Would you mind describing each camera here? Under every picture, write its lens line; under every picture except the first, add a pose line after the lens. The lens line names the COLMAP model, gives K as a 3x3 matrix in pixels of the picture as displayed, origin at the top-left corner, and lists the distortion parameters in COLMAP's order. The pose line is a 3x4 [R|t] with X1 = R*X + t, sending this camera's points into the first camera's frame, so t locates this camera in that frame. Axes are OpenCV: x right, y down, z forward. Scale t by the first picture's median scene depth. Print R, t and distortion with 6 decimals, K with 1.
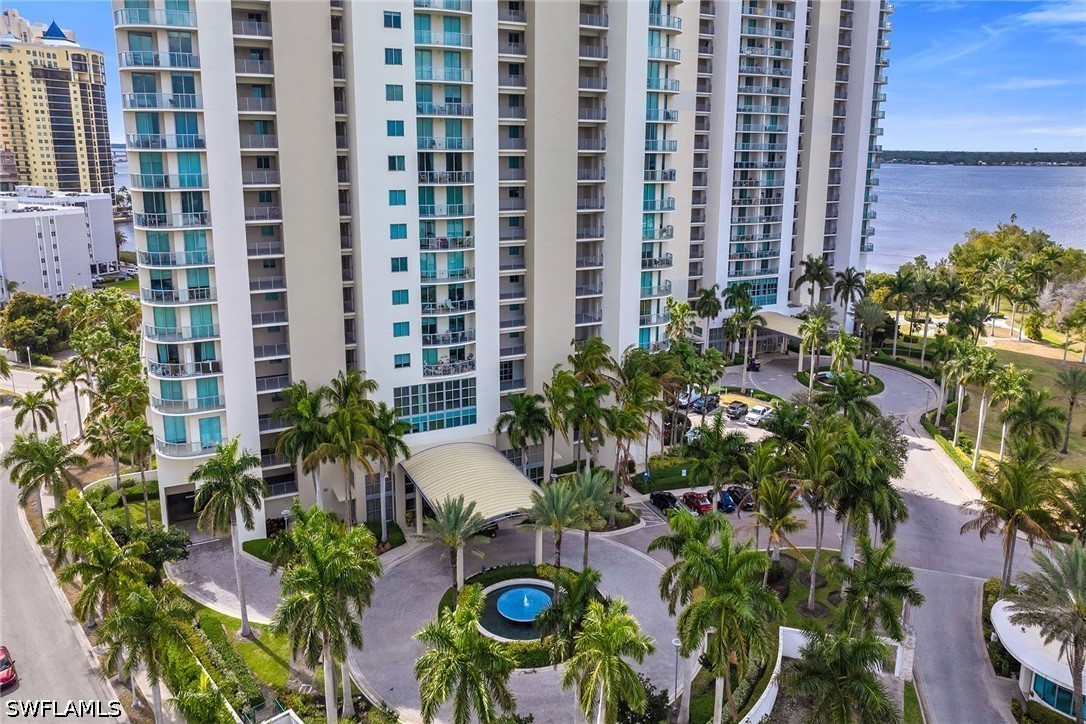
lens RADIAL K [[783.2, 0, 524.6], [0, 783.2, 303.1], [0, 0, 1]] dist [-0.012258, -0.000227]
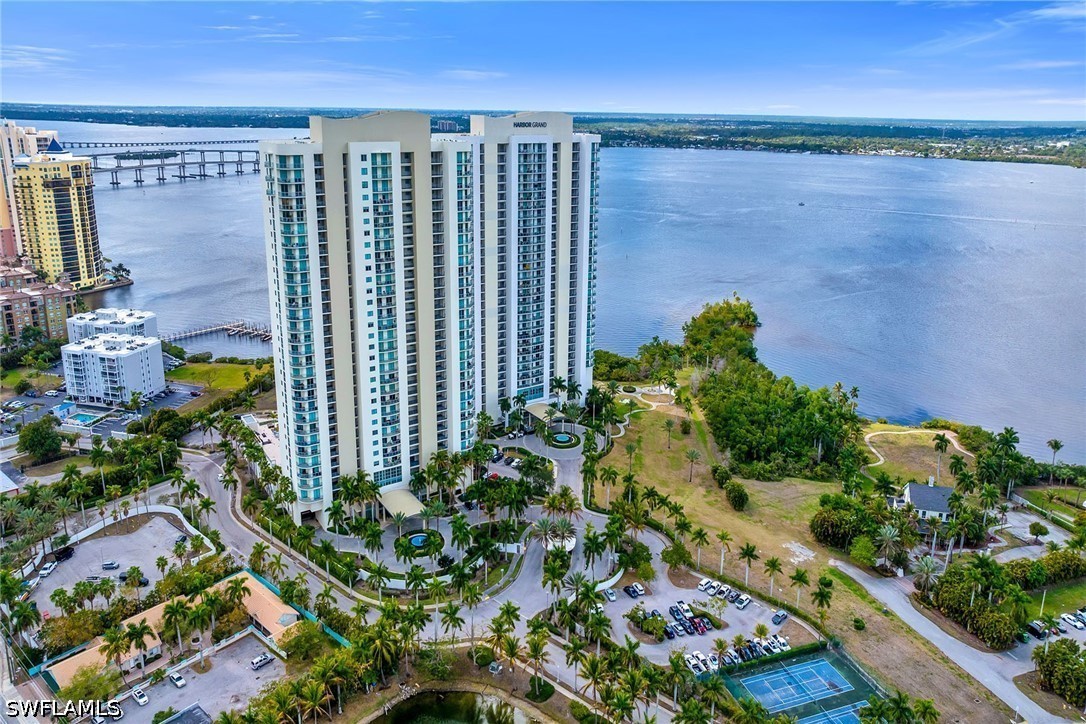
lens RADIAL K [[783.2, 0, 524.6], [0, 783.2, 303.1], [0, 0, 1]] dist [-0.012258, -0.000227]
pose [[0.992135, -0.021432, 0.123326, 0.035131], [0.016114, 0.998903, 0.043966, -0.490552], [-0.124133, -0.041633, 0.991392, -1.481454]]
